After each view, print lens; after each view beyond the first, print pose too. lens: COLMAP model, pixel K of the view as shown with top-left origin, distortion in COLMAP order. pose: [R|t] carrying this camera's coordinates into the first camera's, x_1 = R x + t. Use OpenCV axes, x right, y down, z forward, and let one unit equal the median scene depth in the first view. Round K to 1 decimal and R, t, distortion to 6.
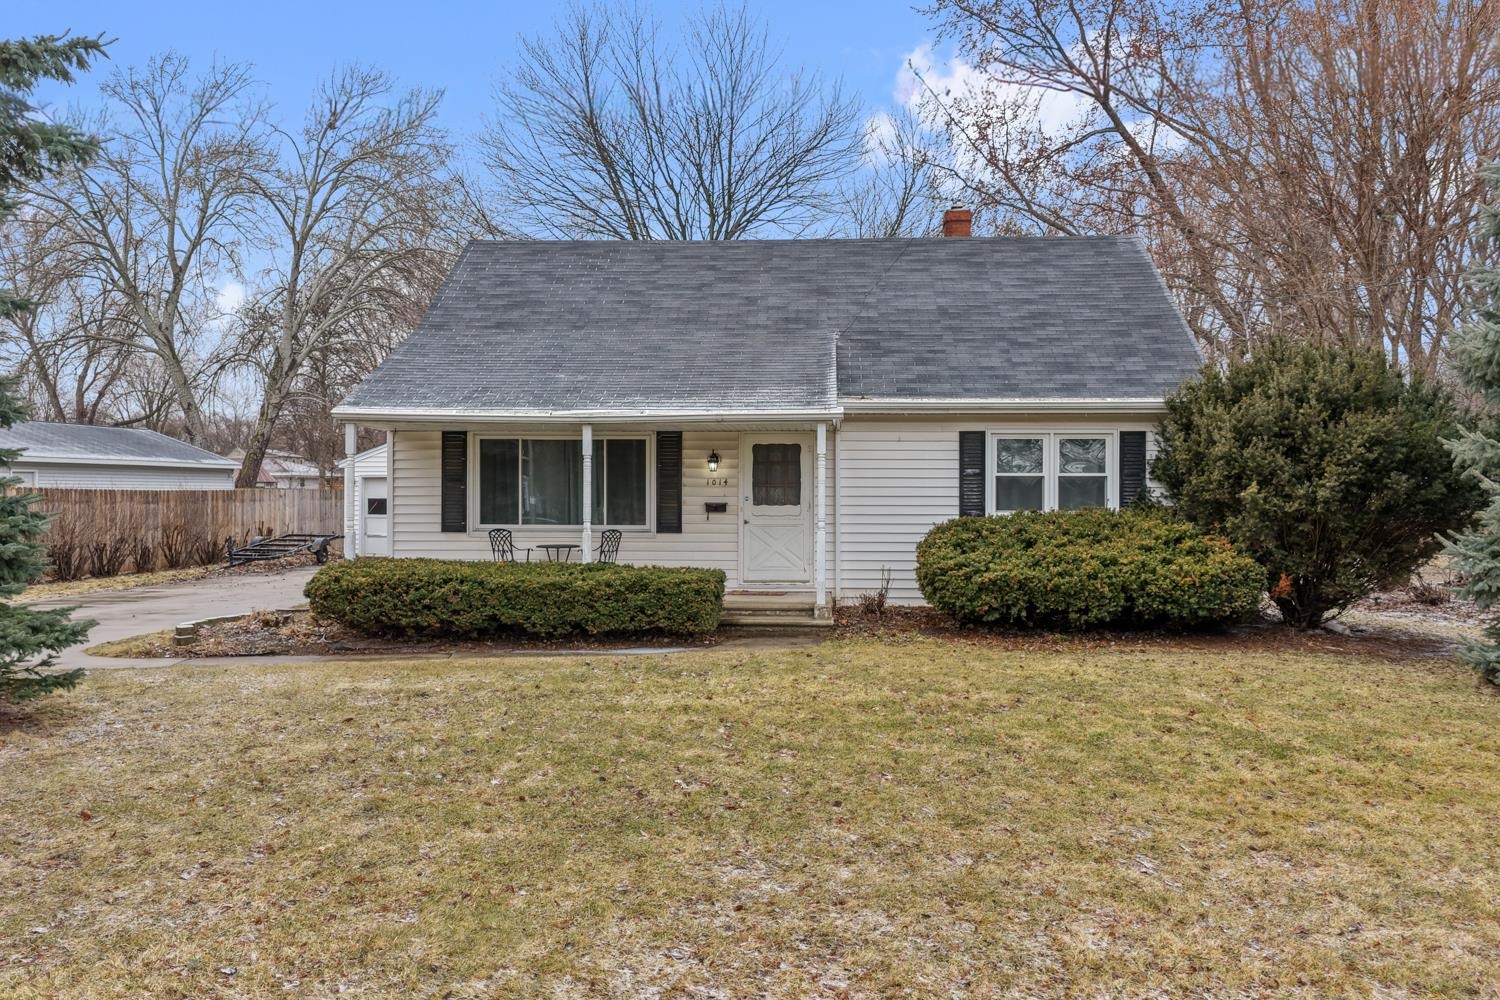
lens RADIAL K [[1254.3, 0, 750.0], [0, 1254.3, 500.0], [0, 0, 1]] dist [-0.008691, -0.010369]
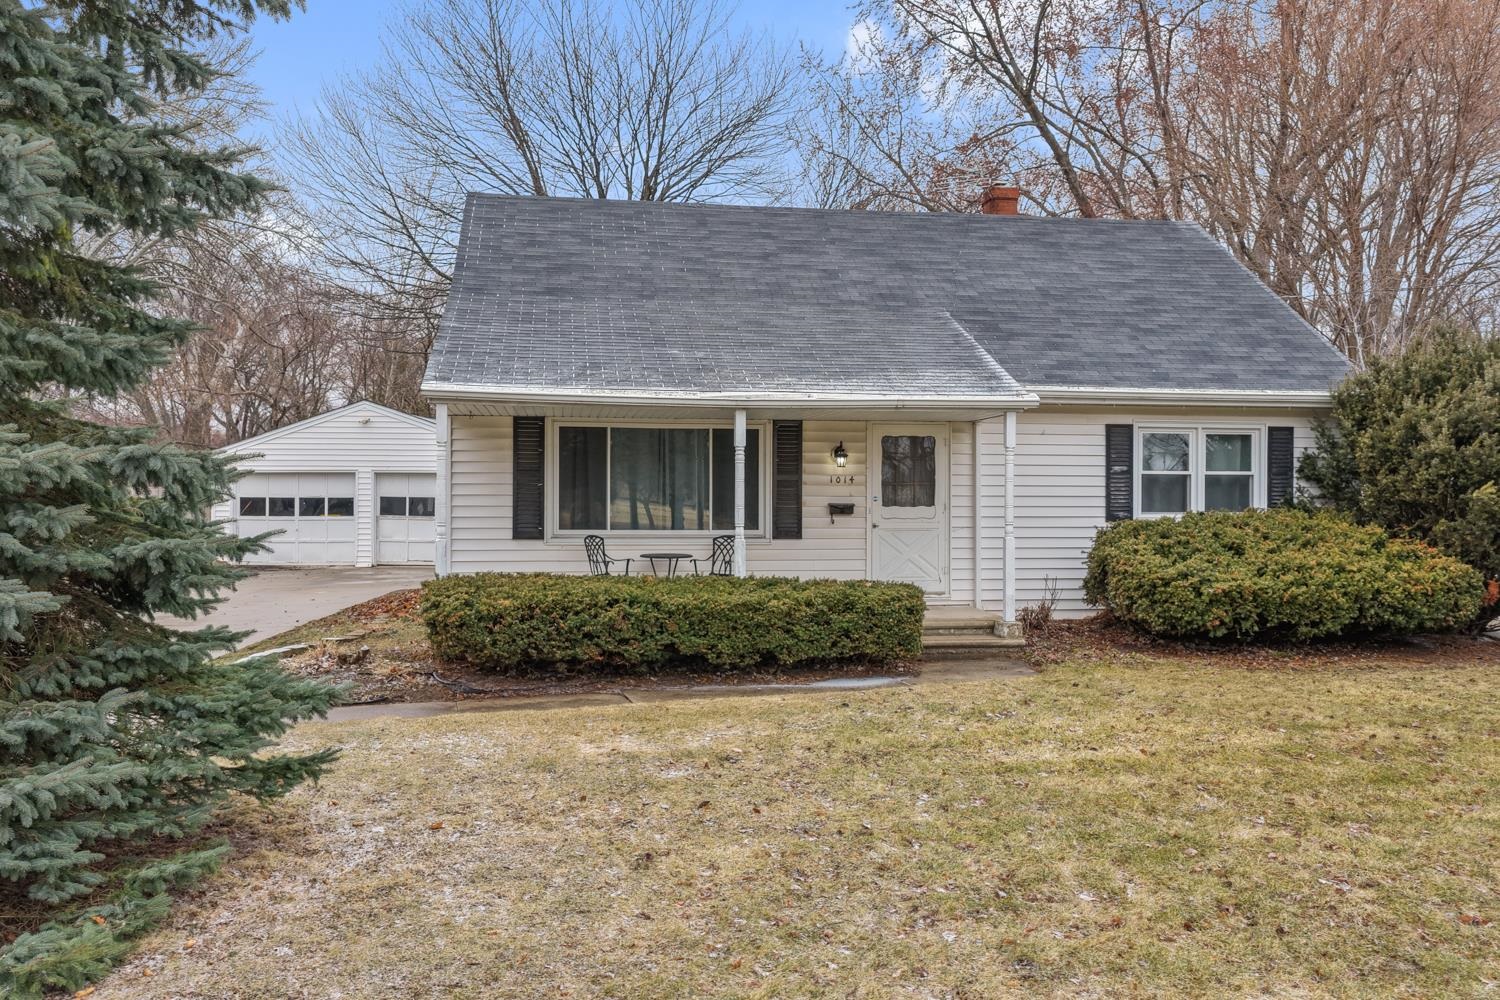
lens RADIAL K [[1254.3, 0, 750.0], [0, 1254.3, 500.0], [0, 0, 1]] dist [-0.008691, -0.010369]
pose [[0.978724, 0.000561, 0.205180, -0.268963], [-0.000821, 0.999999, 0.001186, -0.001220], [-0.205179, -0.001330, 0.978724, 0.170681]]
